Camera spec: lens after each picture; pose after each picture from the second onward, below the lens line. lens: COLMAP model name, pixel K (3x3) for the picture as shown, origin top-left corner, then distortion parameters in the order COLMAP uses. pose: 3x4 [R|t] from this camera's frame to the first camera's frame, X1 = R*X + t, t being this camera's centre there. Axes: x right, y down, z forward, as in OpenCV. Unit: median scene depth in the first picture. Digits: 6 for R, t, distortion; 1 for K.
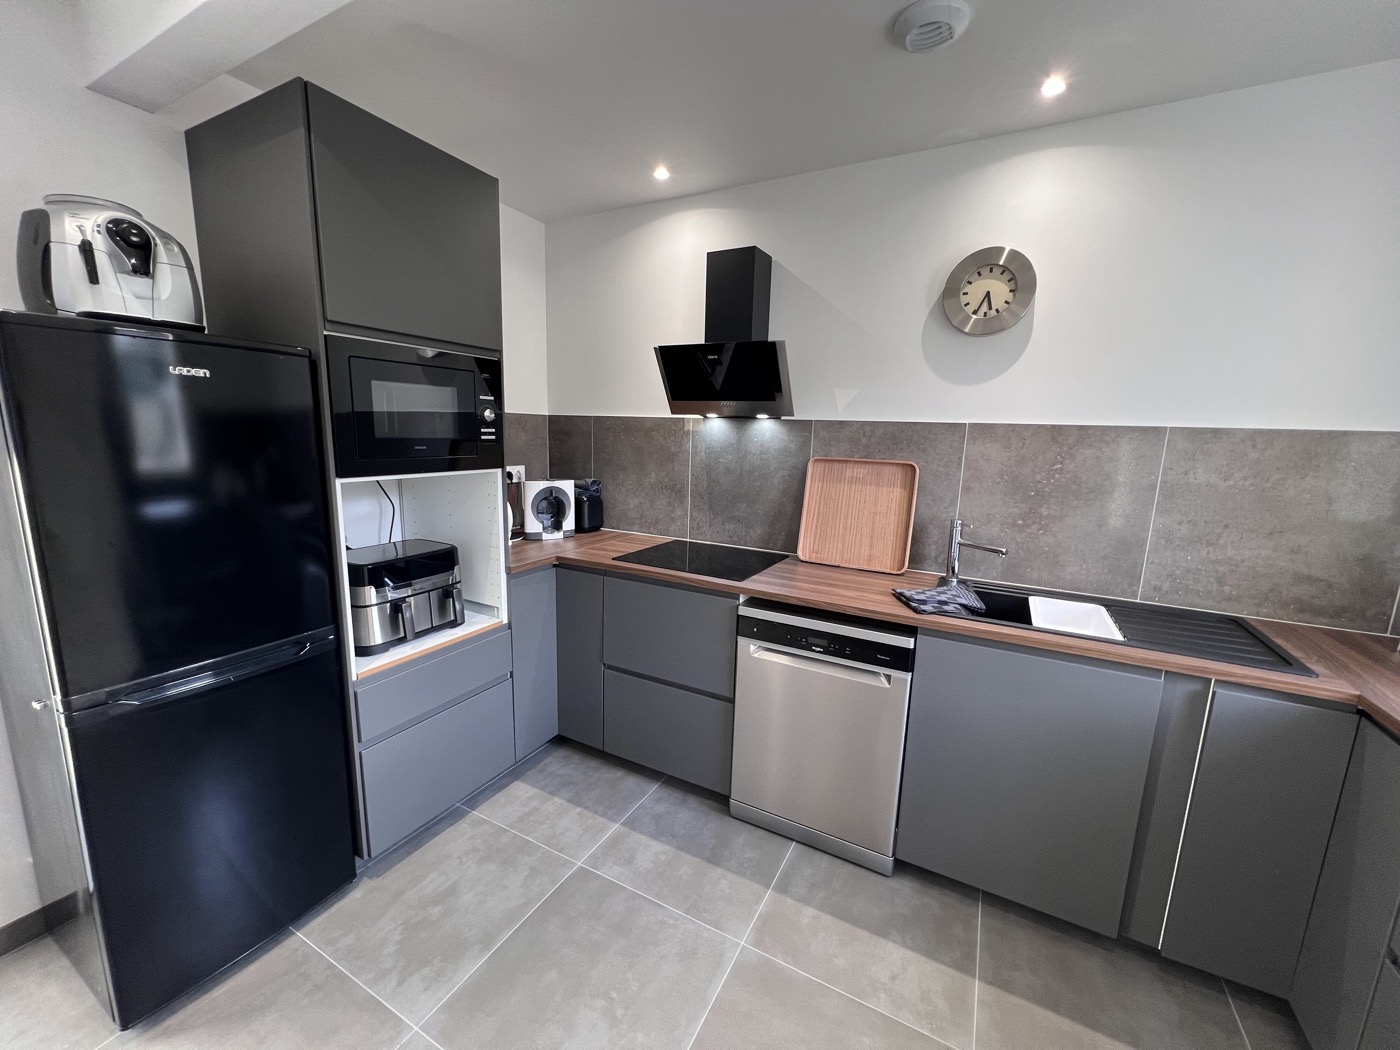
lens RADIAL K [[557.2, 0, 701.0], [0, 557.2, 526.9], [0, 0, 1]] dist [-0.000963, 0.000015]
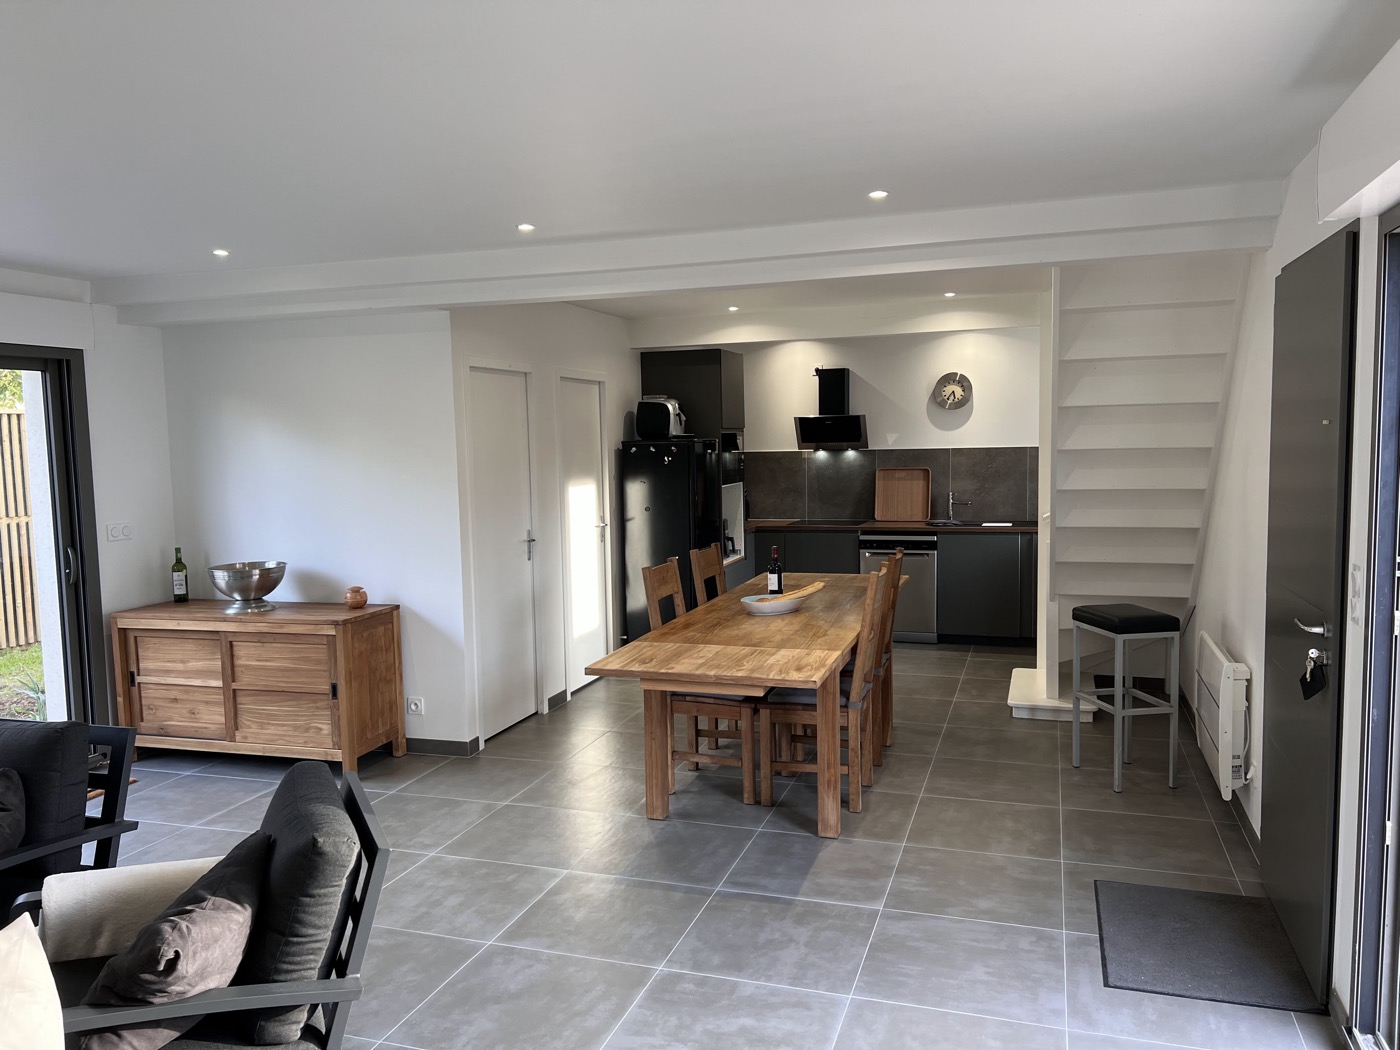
lens RADIAL K [[1057.8, 0, 695.5], [0, 1057.8, 529.8], [0, 0, 1]] dist [0.065686, -0.076657]
pose [[0.984740, -0.062953, 0.162245, -1.234822], [0.075887, 0.994307, -0.074794, 0.376607], [-0.156613, 0.085965, 0.983912, -2.997147]]
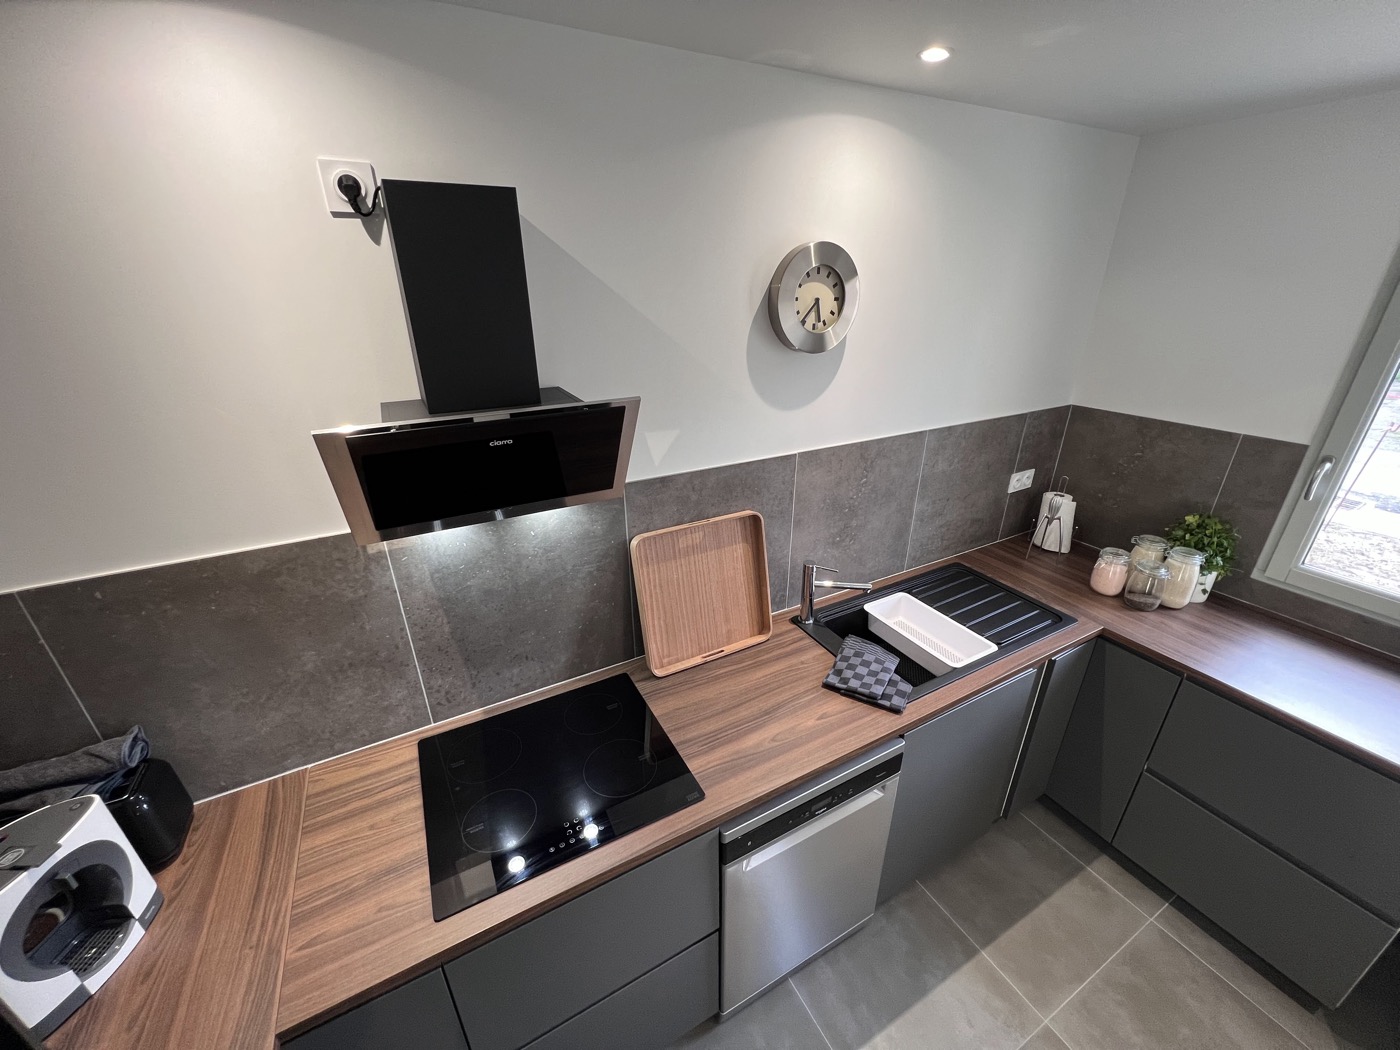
lens RADIAL K [[557.2, 0, 701.0], [0, 557.2, 526.9], [0, 0, 1]] dist [-0.000963, 0.000015]
pose [[0.546777, -0.373054, 0.749577, -0.299671], [0.165439, 0.925741, 0.340050, -0.414427], [-0.820771, -0.061922, 0.567891, 0.653709]]
